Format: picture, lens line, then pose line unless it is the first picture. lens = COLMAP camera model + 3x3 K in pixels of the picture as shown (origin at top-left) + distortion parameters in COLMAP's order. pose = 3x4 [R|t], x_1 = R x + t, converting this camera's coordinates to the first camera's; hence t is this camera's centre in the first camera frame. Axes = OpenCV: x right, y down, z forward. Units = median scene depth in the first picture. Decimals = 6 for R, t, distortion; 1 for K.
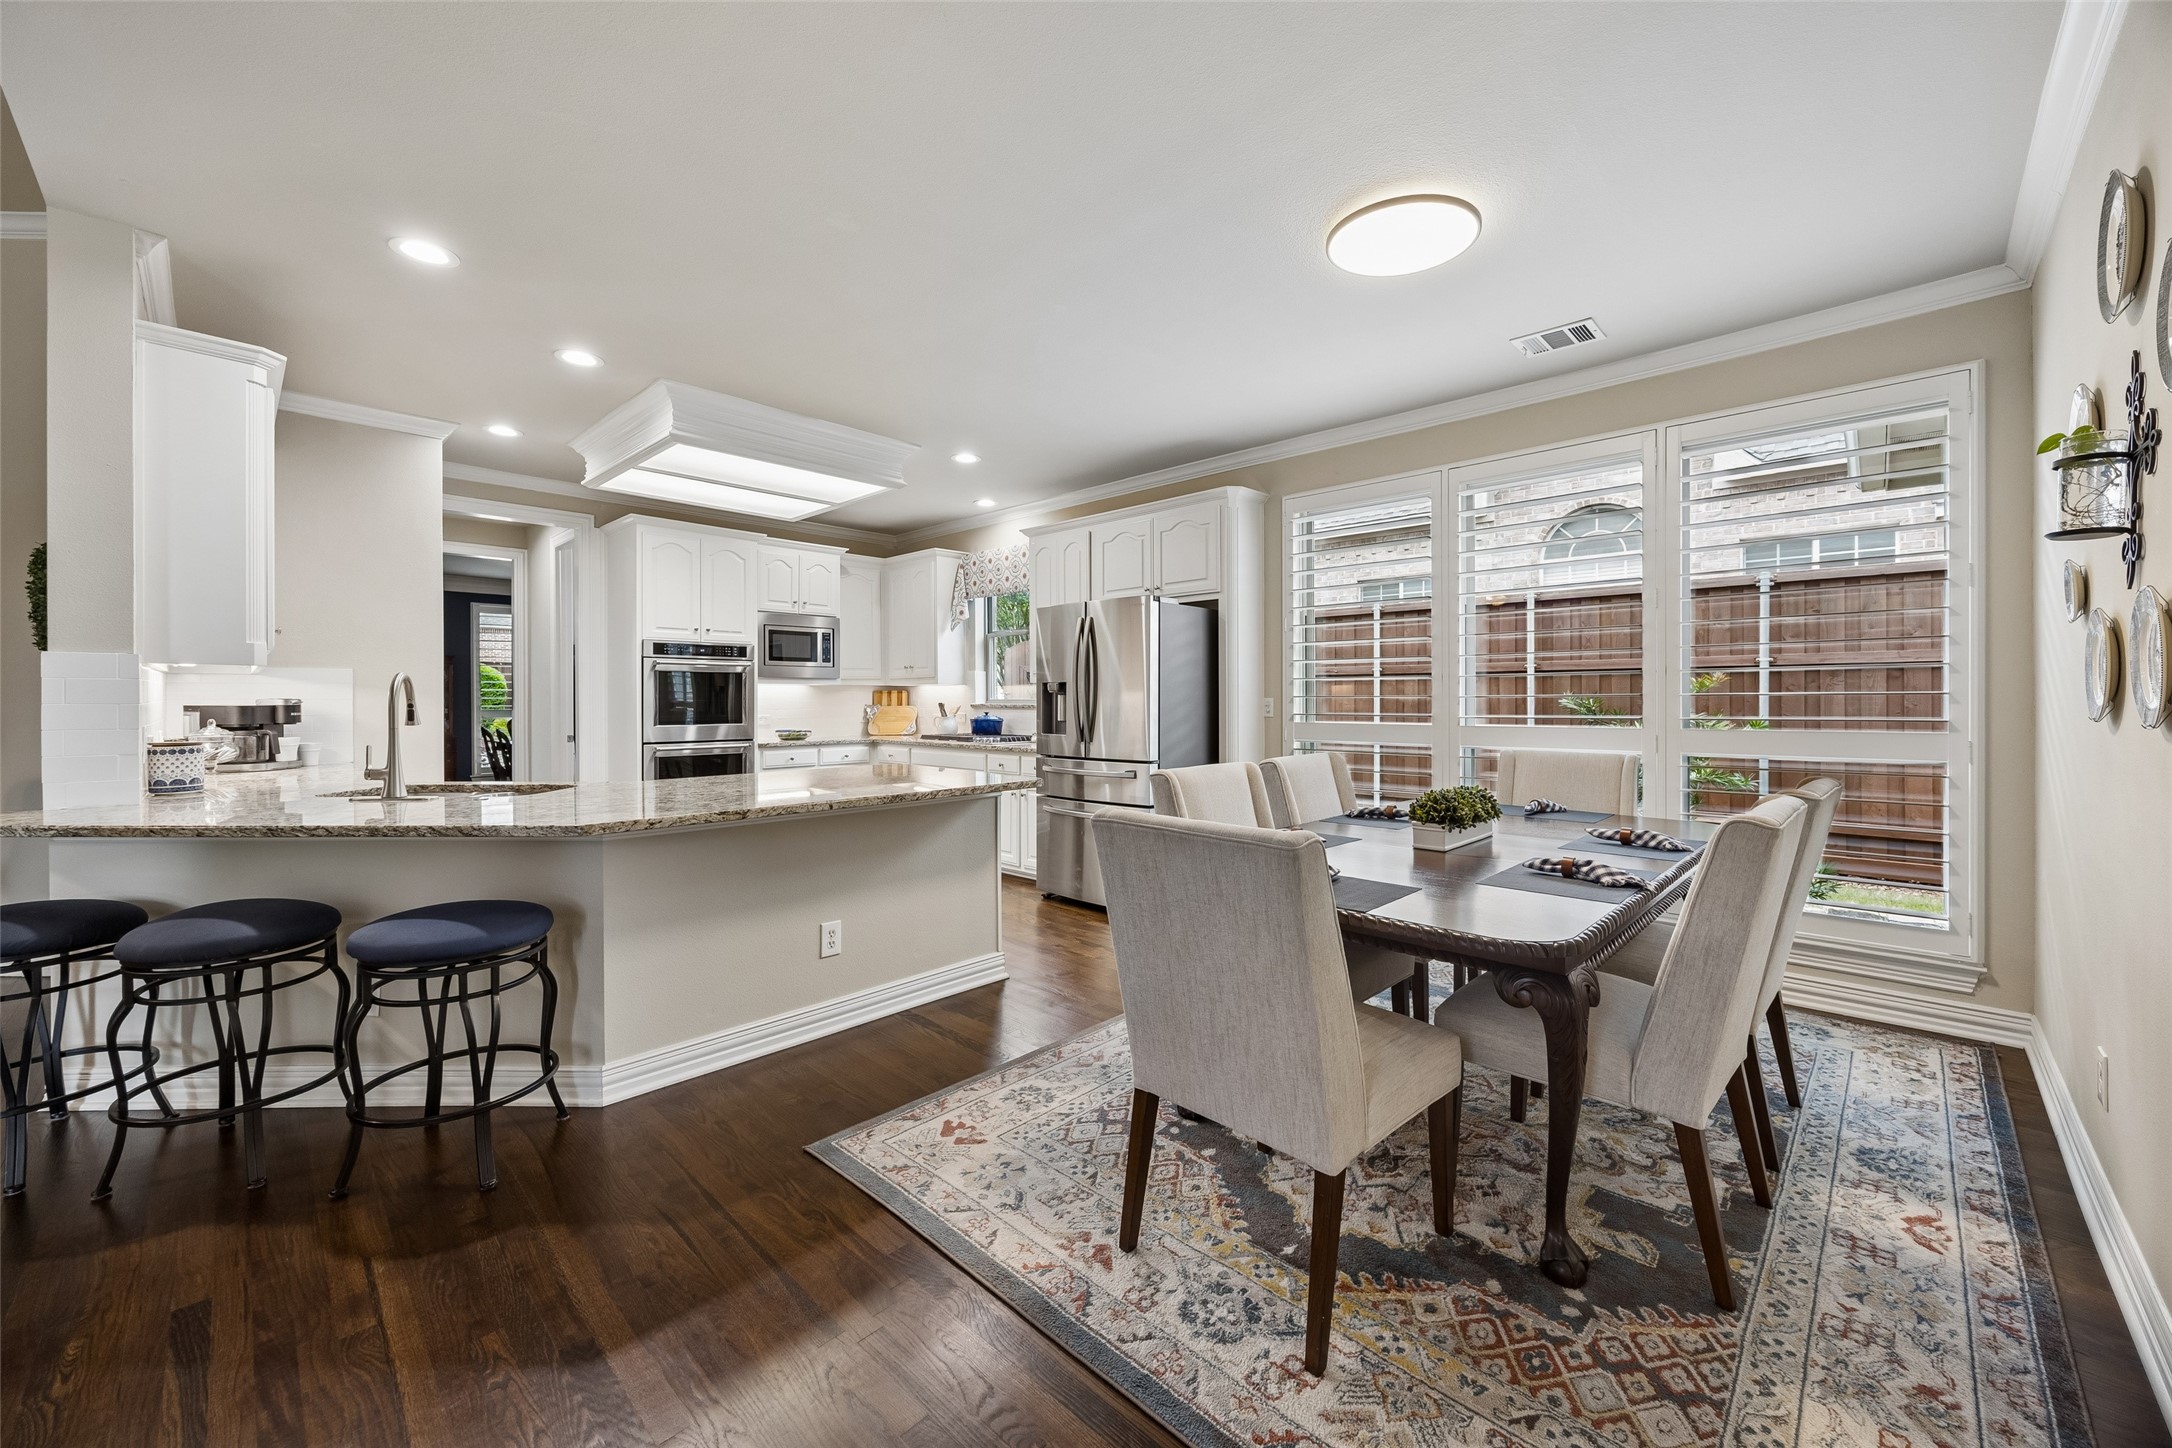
lens RADIAL K [[831.1, 0, 1088.7], [0, 831.1, 704.3], [0, 0, 1]] dist [0.000308, -0.004410]
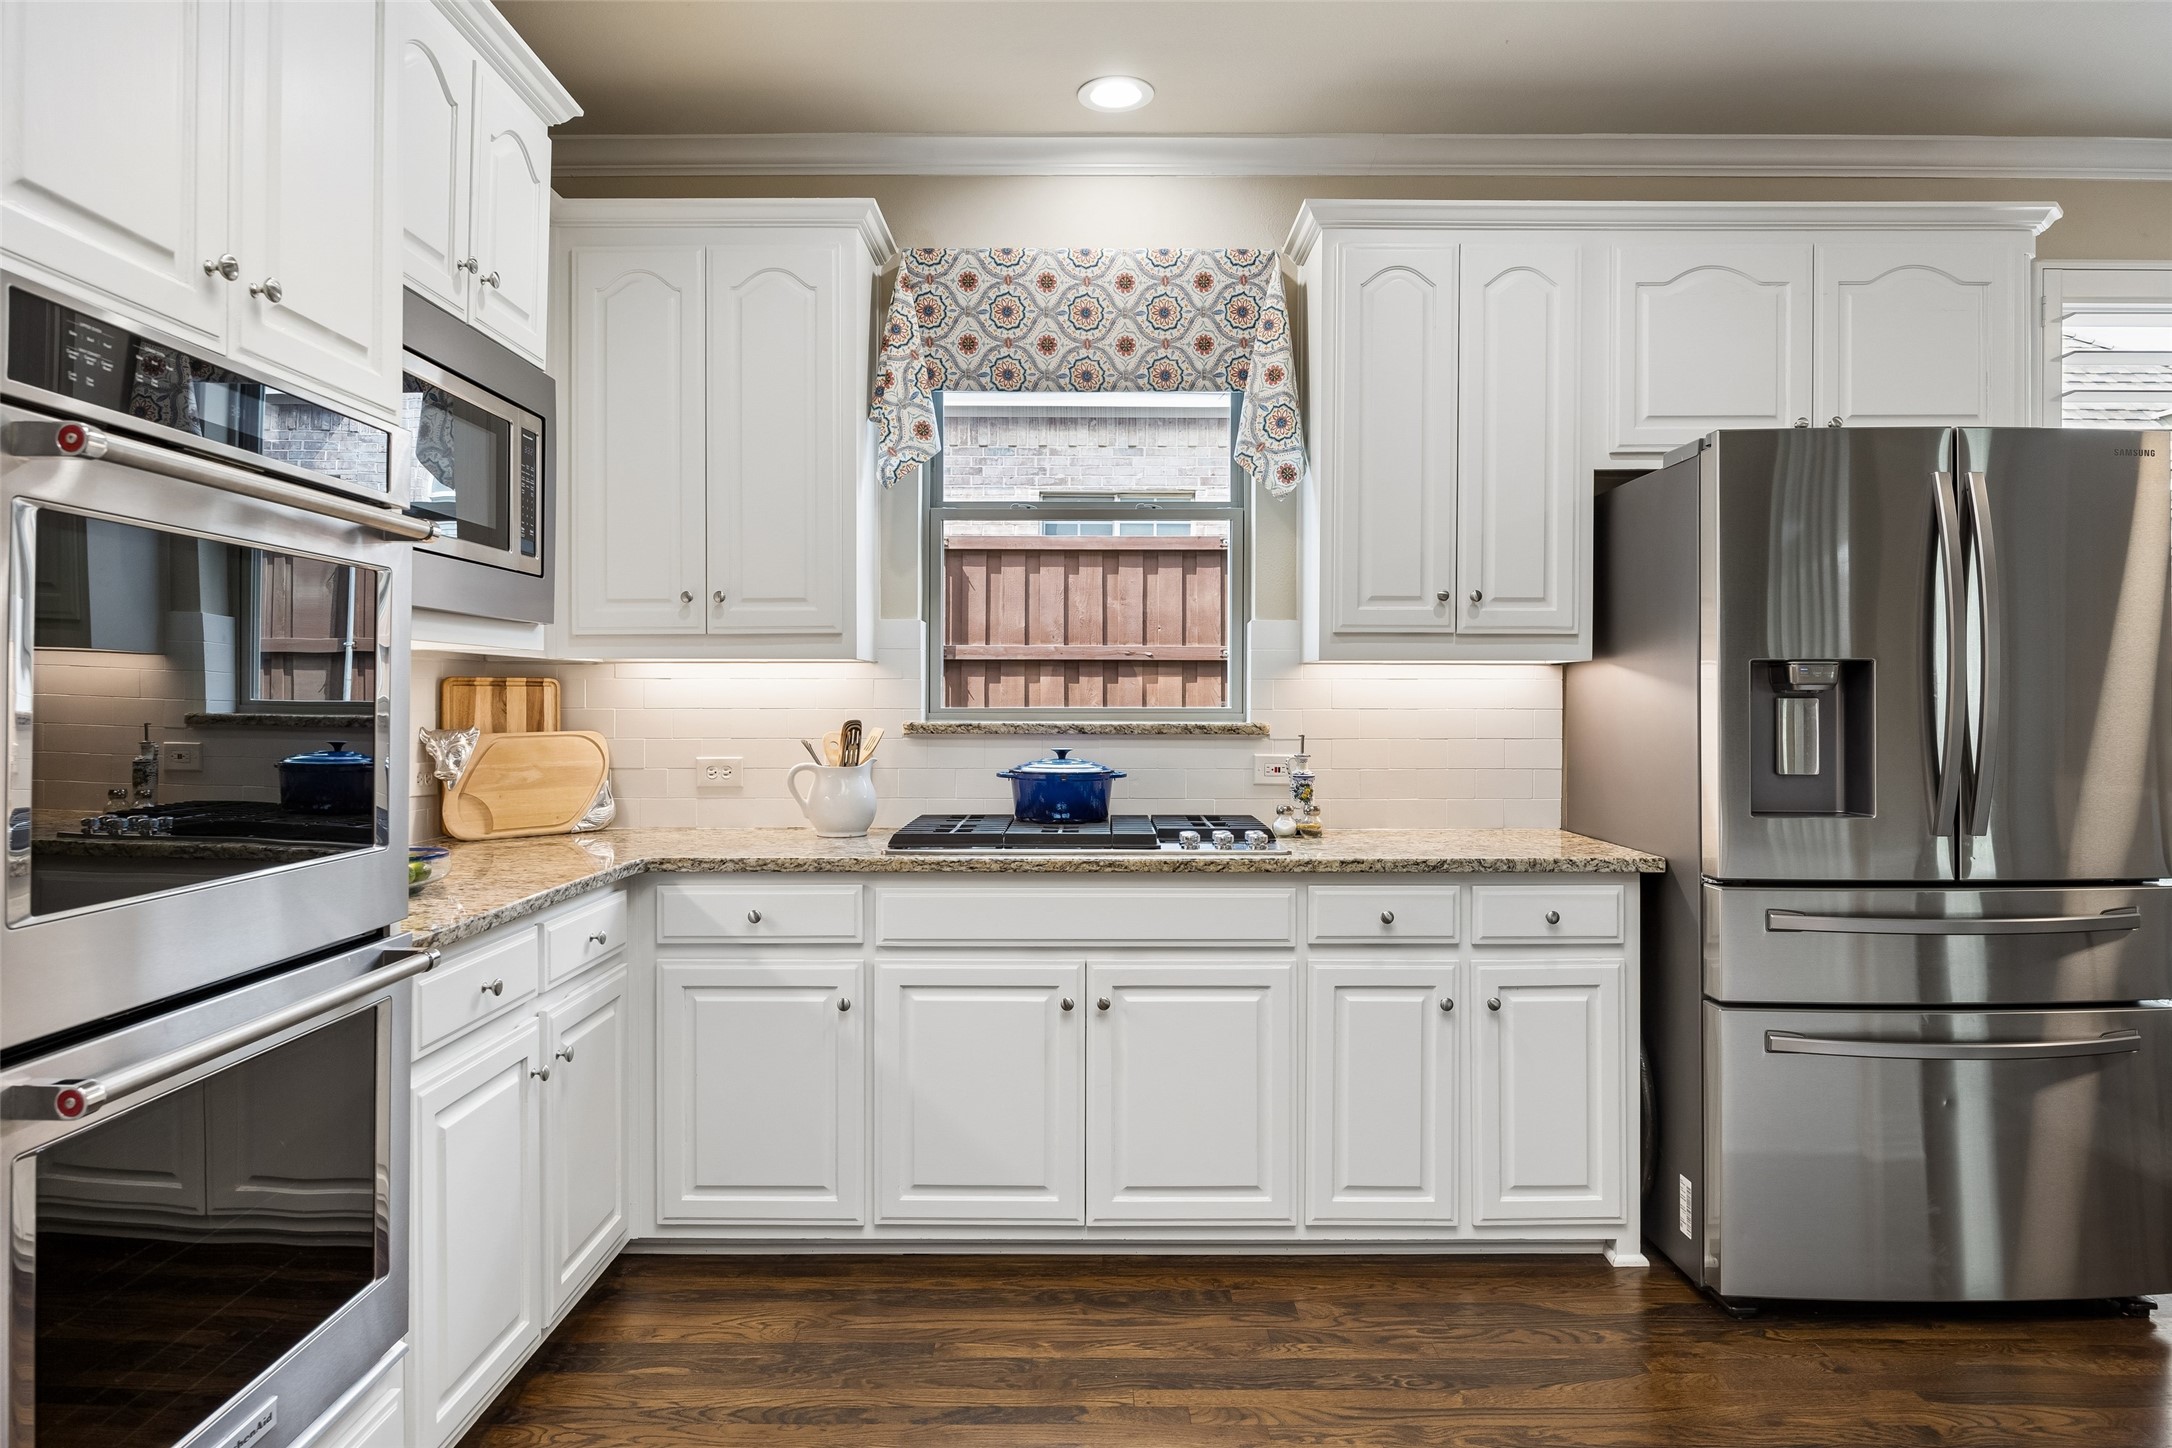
lens RADIAL K [[1315.7, 0, 1085.9], [0, 1315.7, 701.6], [0, 0, 1]] dist [-0.010952, -0.000520]
pose [[0.720208, 0.003096, 0.693751, -0.483575], [0.002313, 0.999974, -0.006863, -0.005729], [-0.693754, 0.006547, 0.720182, 0.650775]]
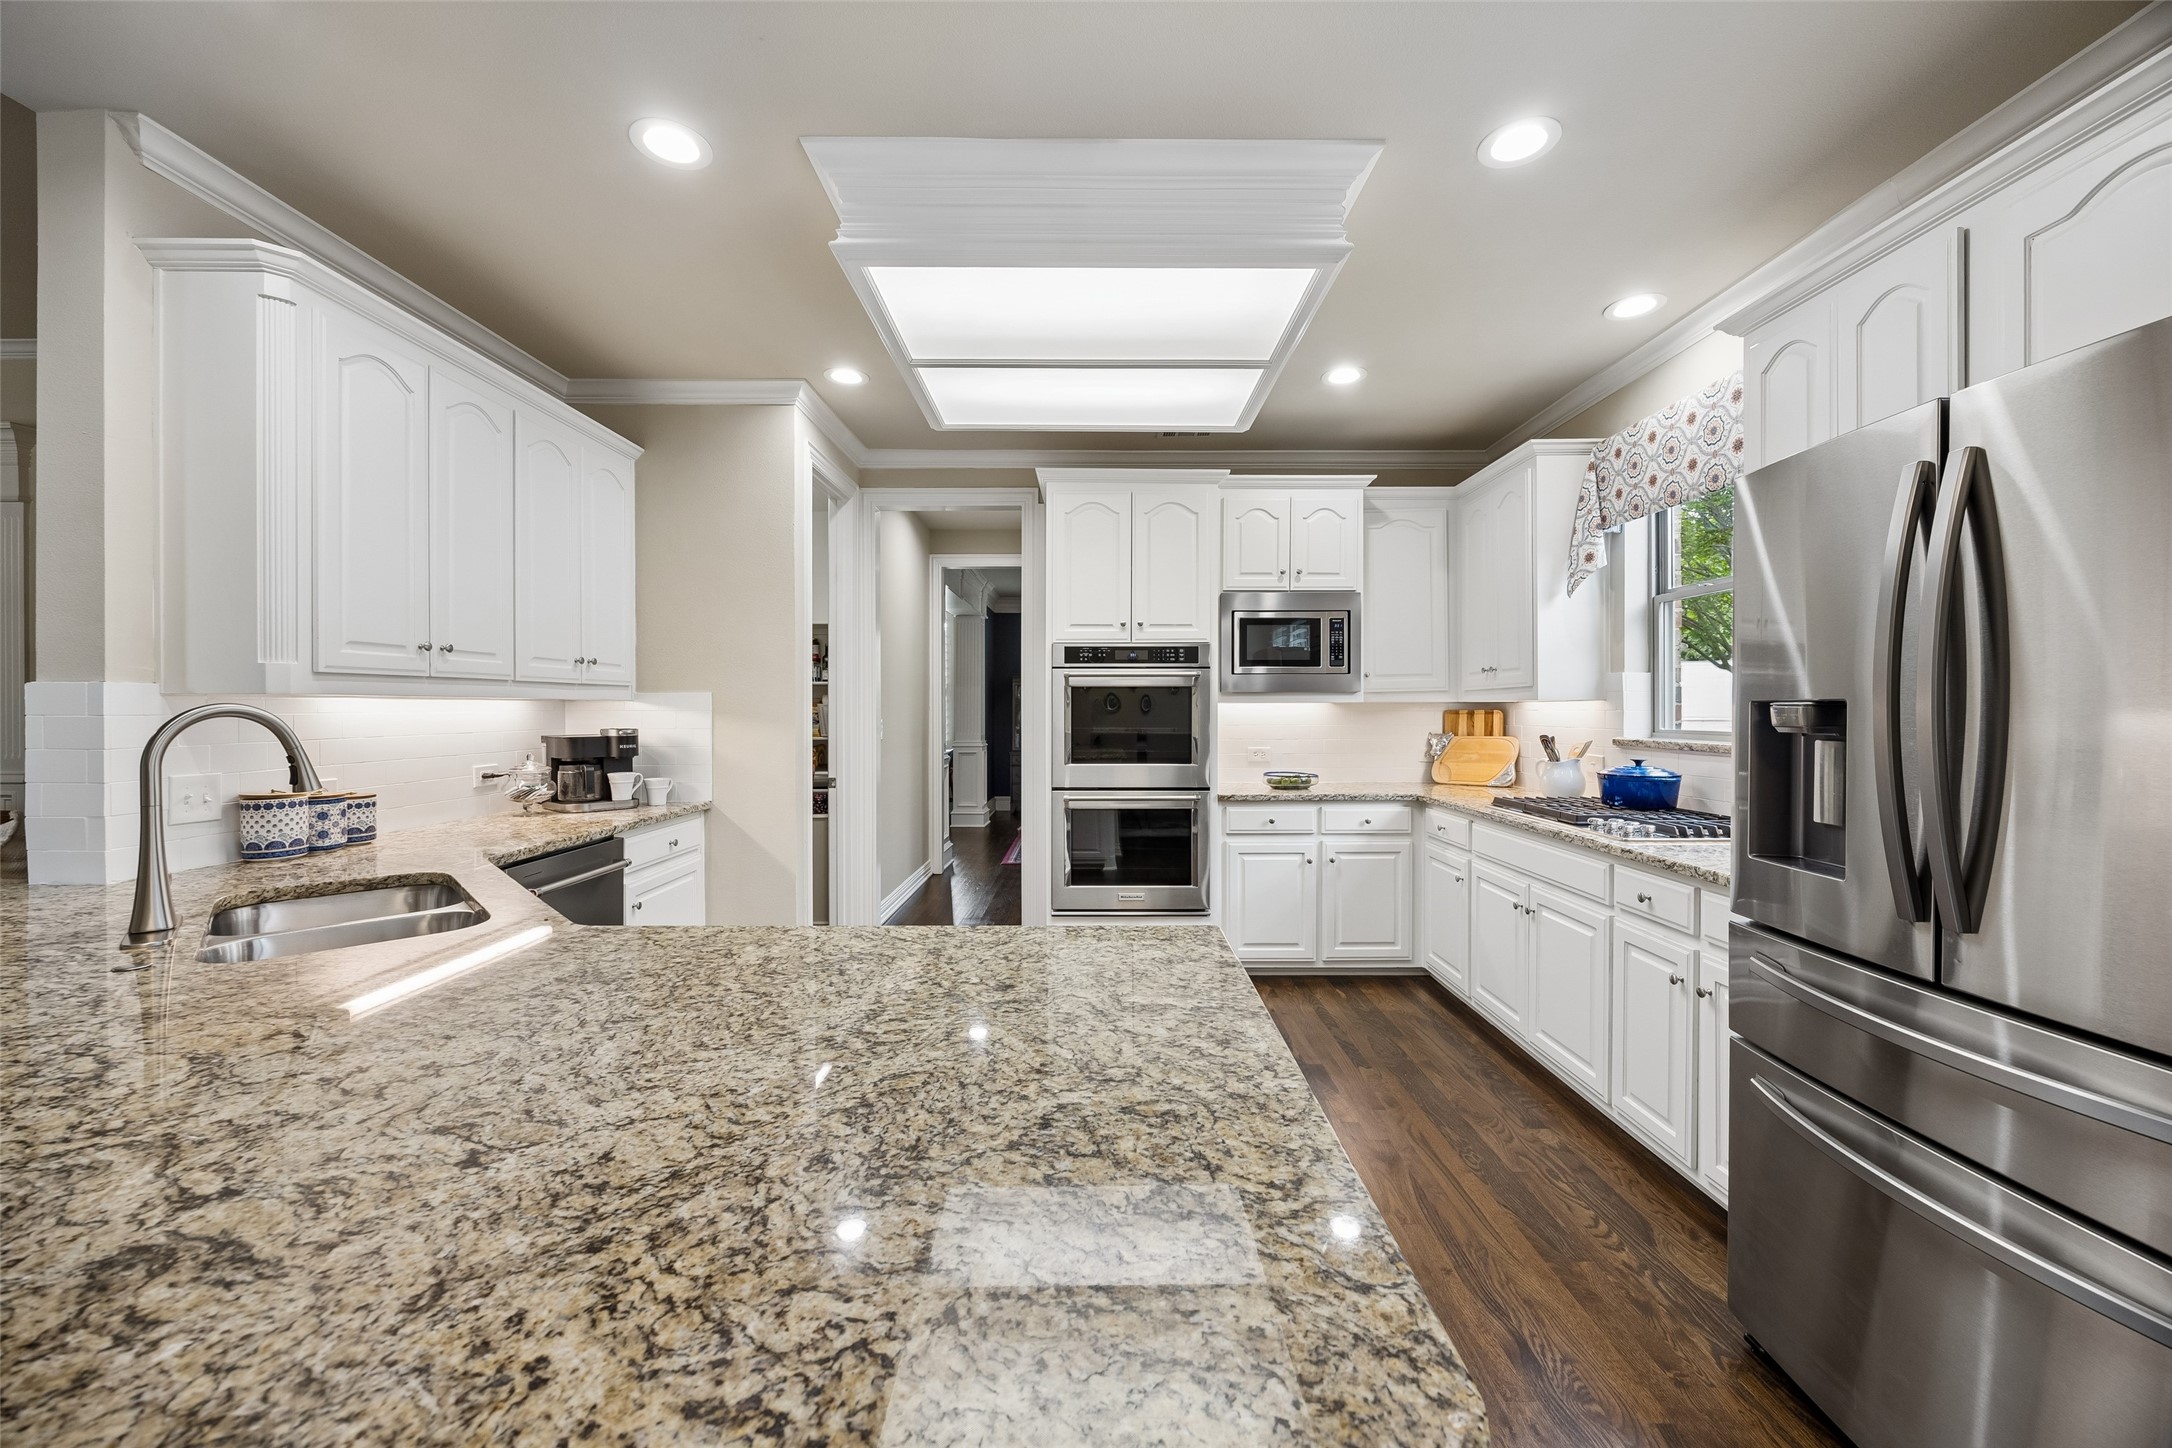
lens RADIAL K [[820.6, 0, 1094.8], [0, 820.6, 717.3], [0, 0, 1]] dist [0.000968, -0.006912]
pose [[0.693499, 0.007644, -0.720417, -0.002863], [-0.004711, 0.999970, 0.006075, -0.016327], [0.720442, -0.000819, 0.693515, 0.473642]]
